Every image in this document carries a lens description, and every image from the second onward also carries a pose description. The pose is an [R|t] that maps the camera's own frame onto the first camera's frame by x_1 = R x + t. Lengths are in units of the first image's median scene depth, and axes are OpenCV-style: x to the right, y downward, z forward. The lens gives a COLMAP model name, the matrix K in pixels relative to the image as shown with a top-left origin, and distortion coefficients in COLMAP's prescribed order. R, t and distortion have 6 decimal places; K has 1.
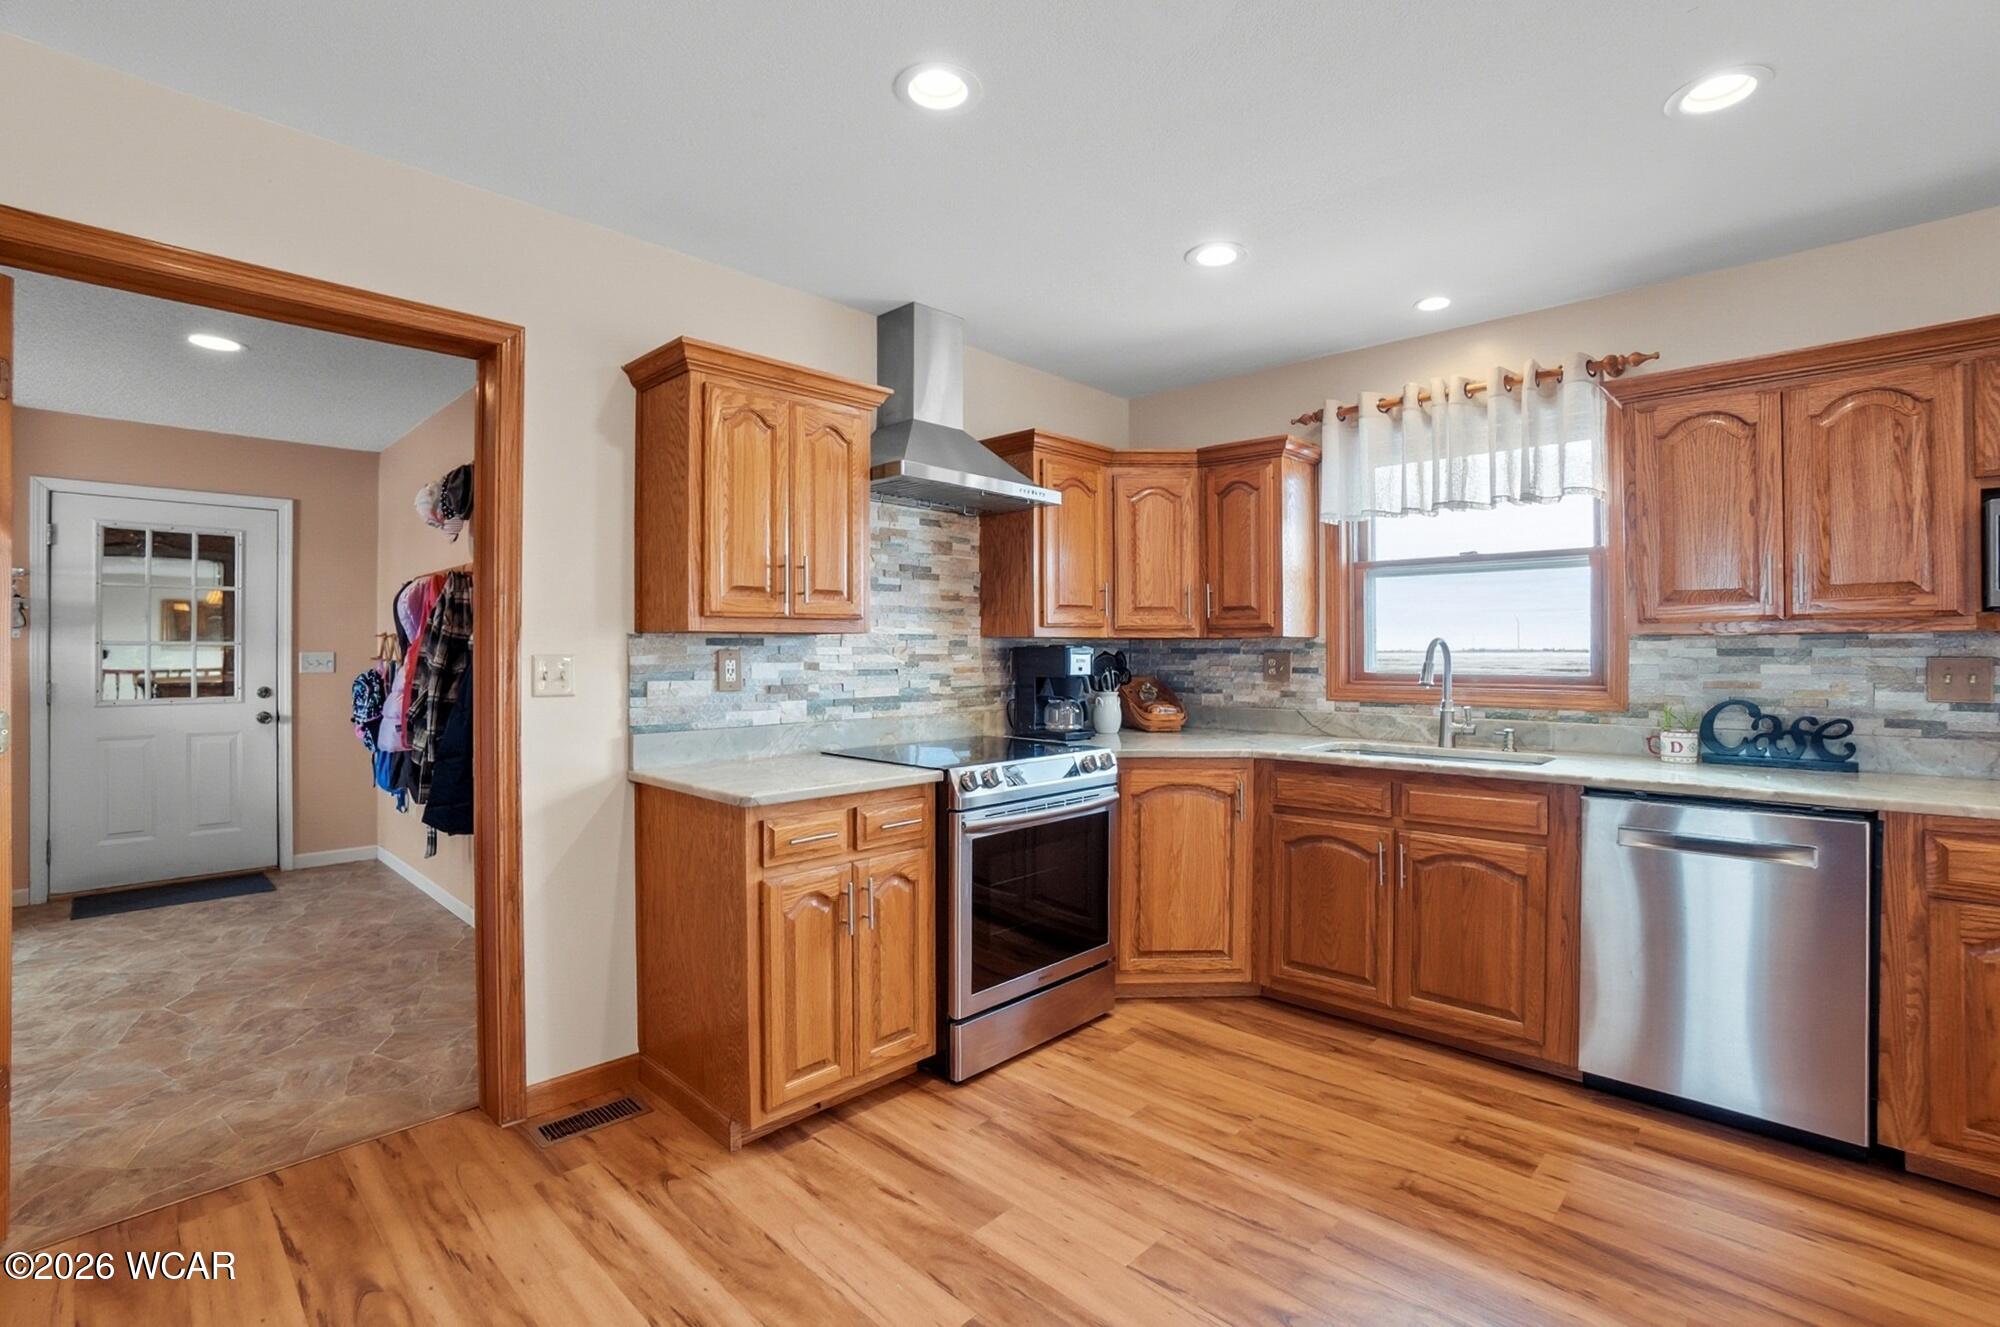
lens RADIAL K [[900.9, 0, 1009.4], [0, 900.9, 649.4], [0, 0, 1]] dist [-0.060214, 0.020619]
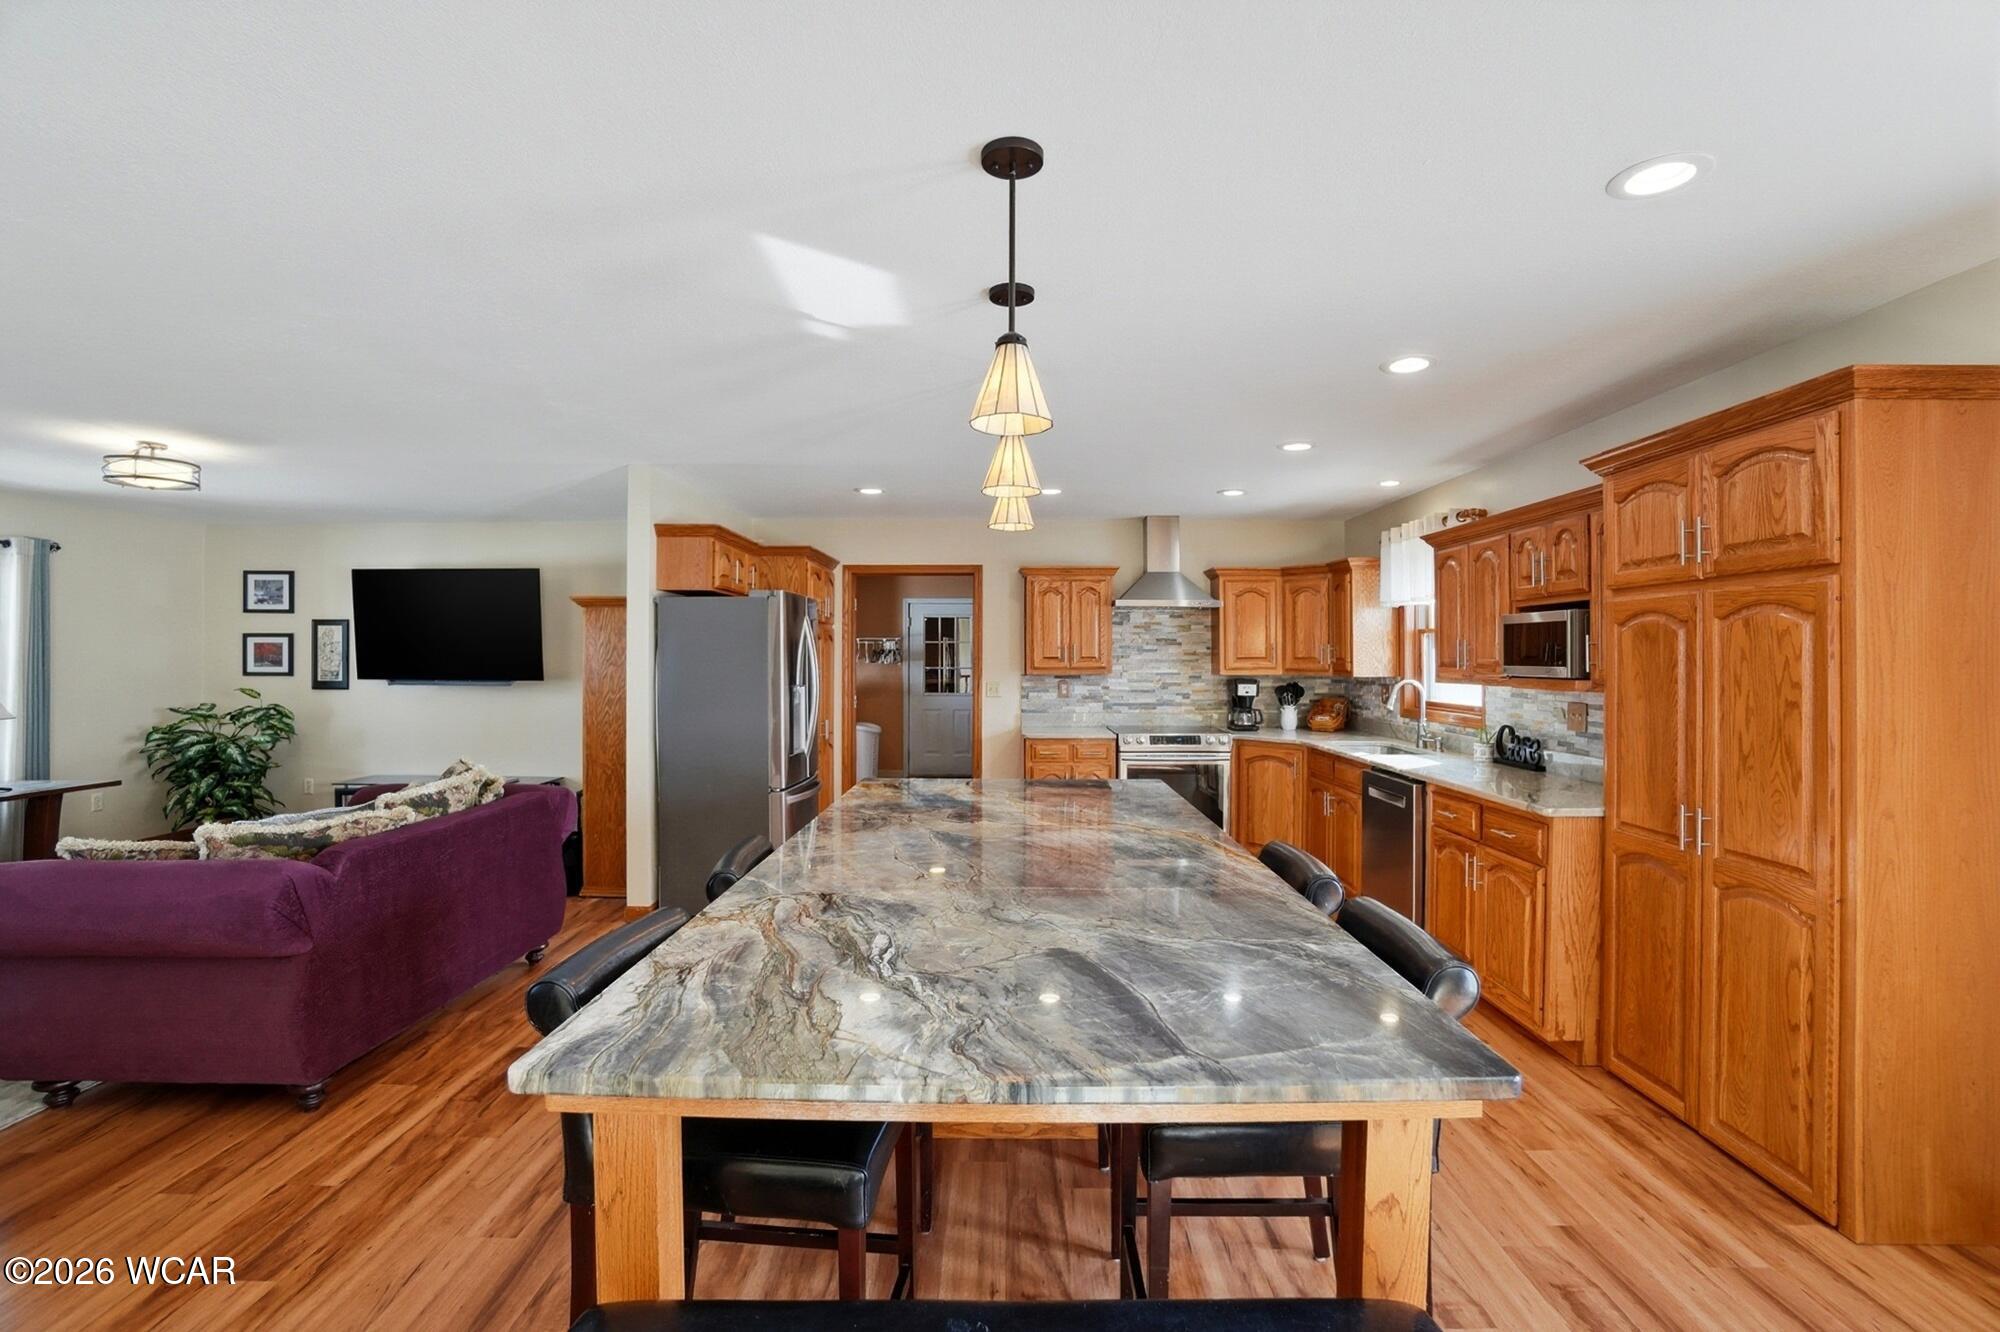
lens RADIAL K [[900.9, 0, 1014.6], [0, 900.9, 650.8], [0, 0, 1]] dist [-0.060214, 0.020619]
pose [[0.689958, -0.002631, -0.723844, 1.276525], [-0.000788, 0.999990, -0.004385, -0.064882], [0.723849, 0.003596, 0.689950, -0.722911]]
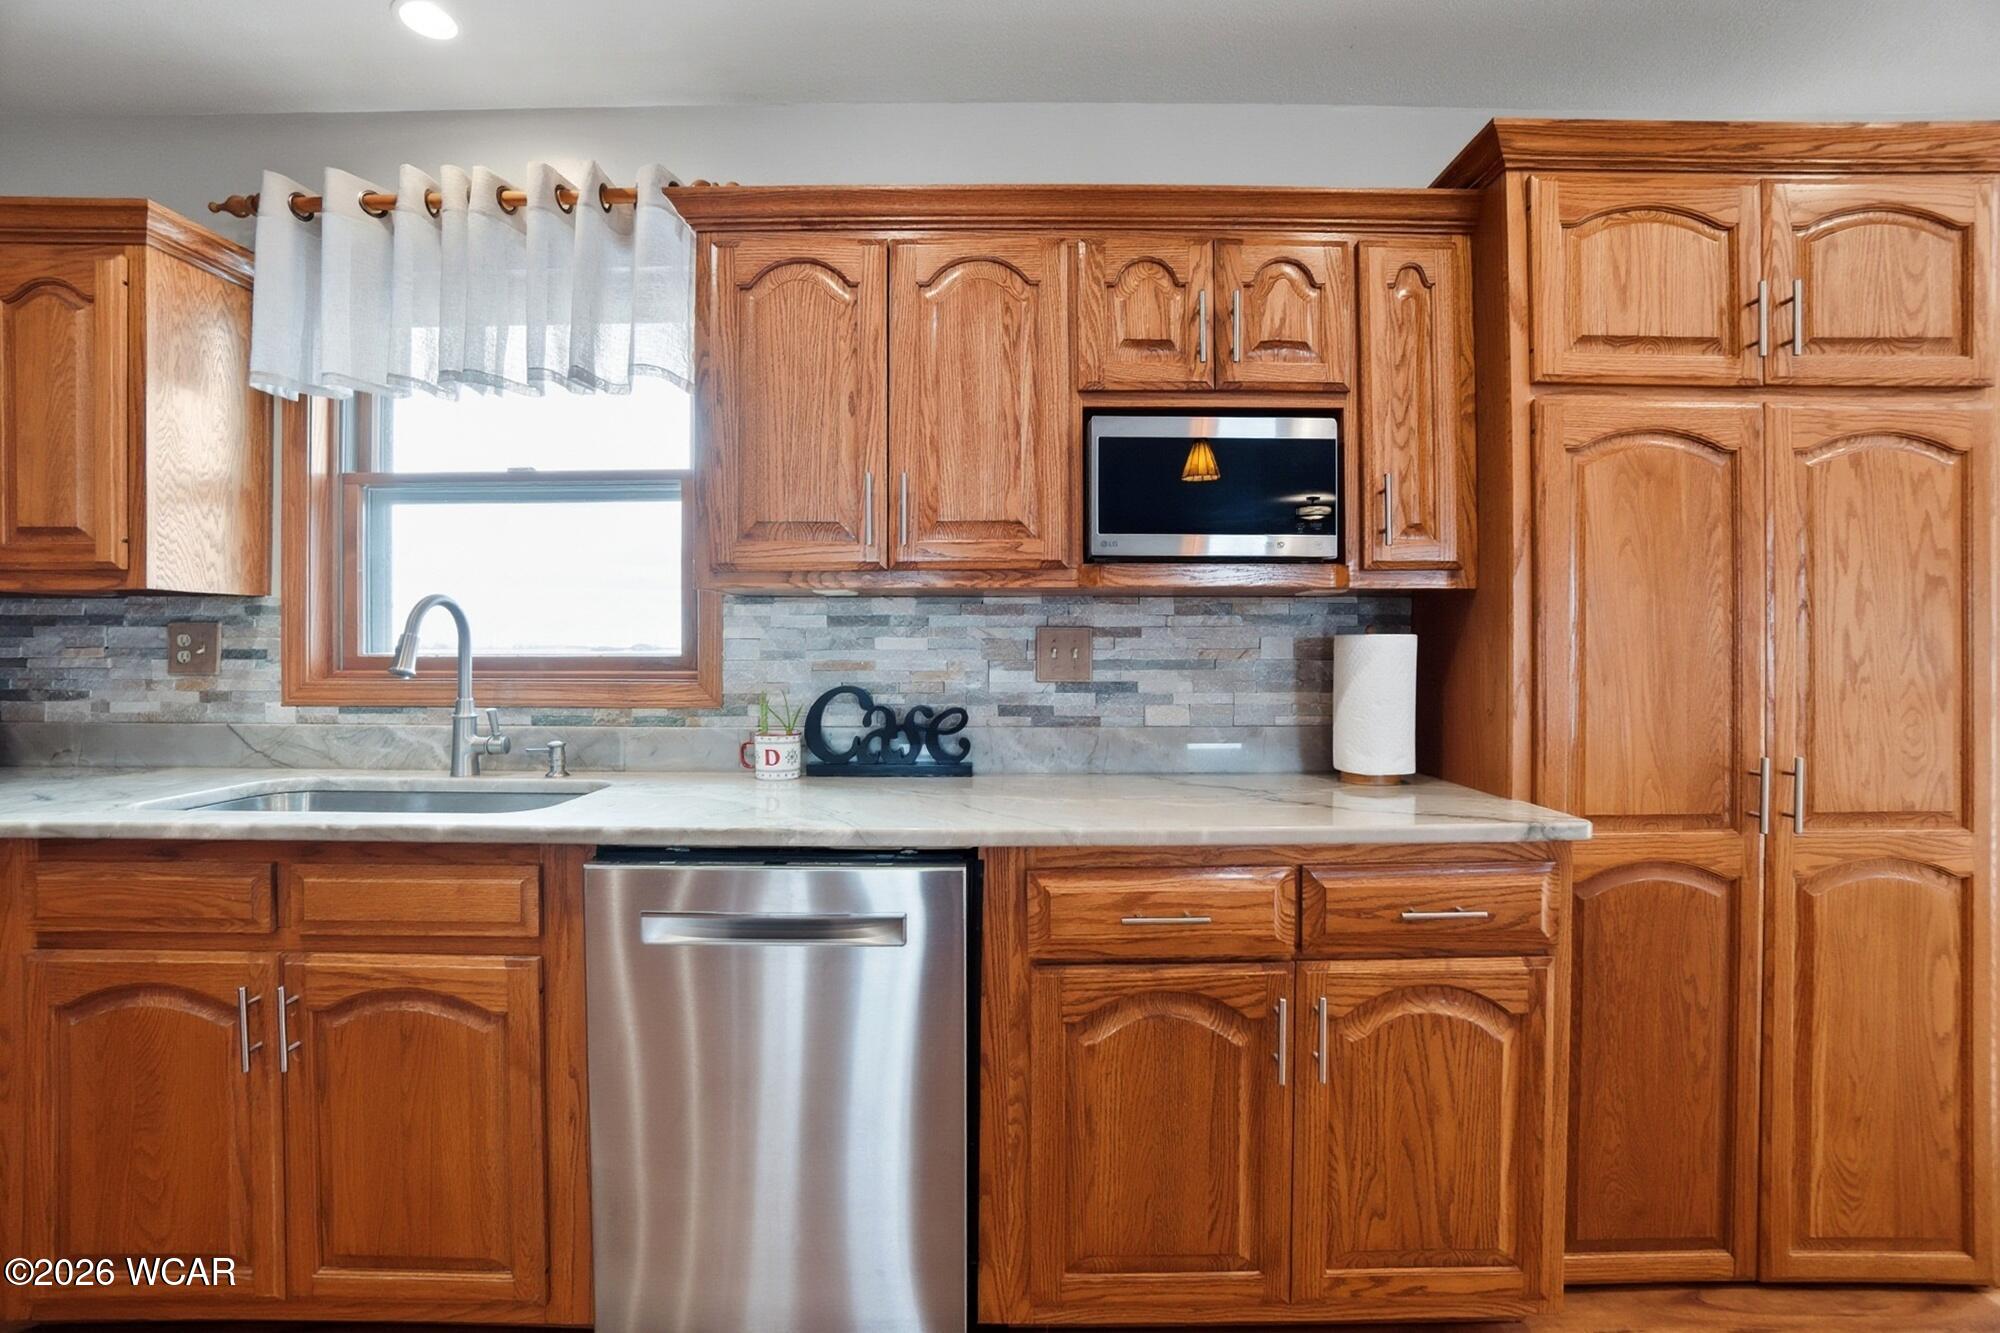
lens RADIAL K [[900.9, 0, 993.8], [0, 900.9, 658.9], [0, 0, 1]] dist [-0.060214, 0.020619]
pose [[0.730952, -0.008313, 0.682378, 0.381262], [-0.002016, 0.999895, 0.014341, 0.022424], [-0.682426, -0.011859, 0.730859, 0.341690]]
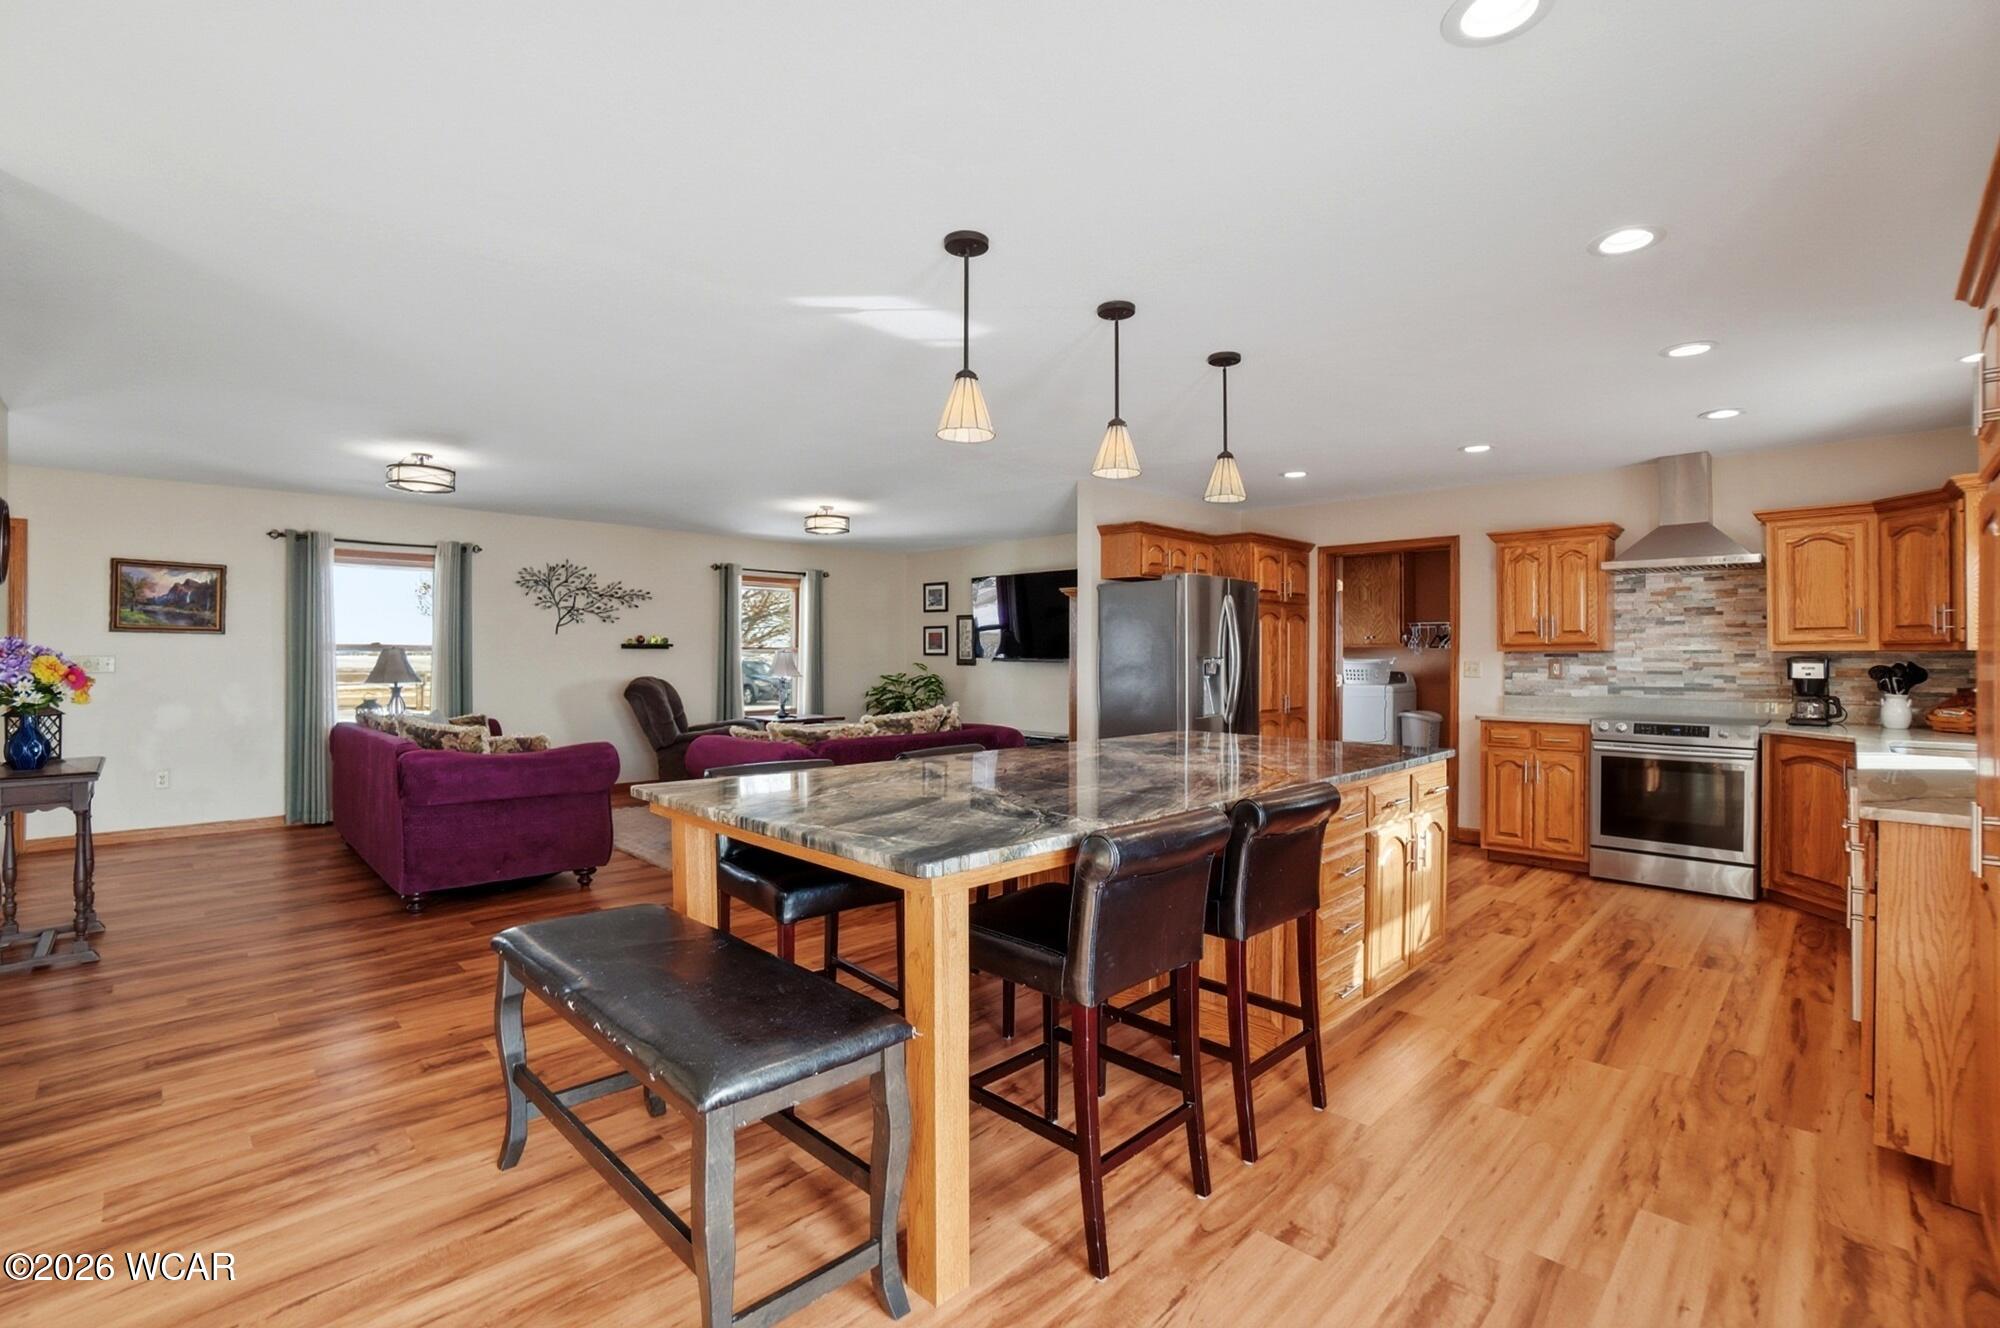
lens RADIAL K [[900.9, 0, 1000.8], [0, 900.9, 659.0], [0, 0, 1]] dist [-0.060214, 0.020619]
pose [[-0.018168, 0.005625, -0.999819, 1.689037], [0.001377, 0.999983, 0.005601, -0.012619], [0.999834, -0.001275, -0.018175, -0.249295]]
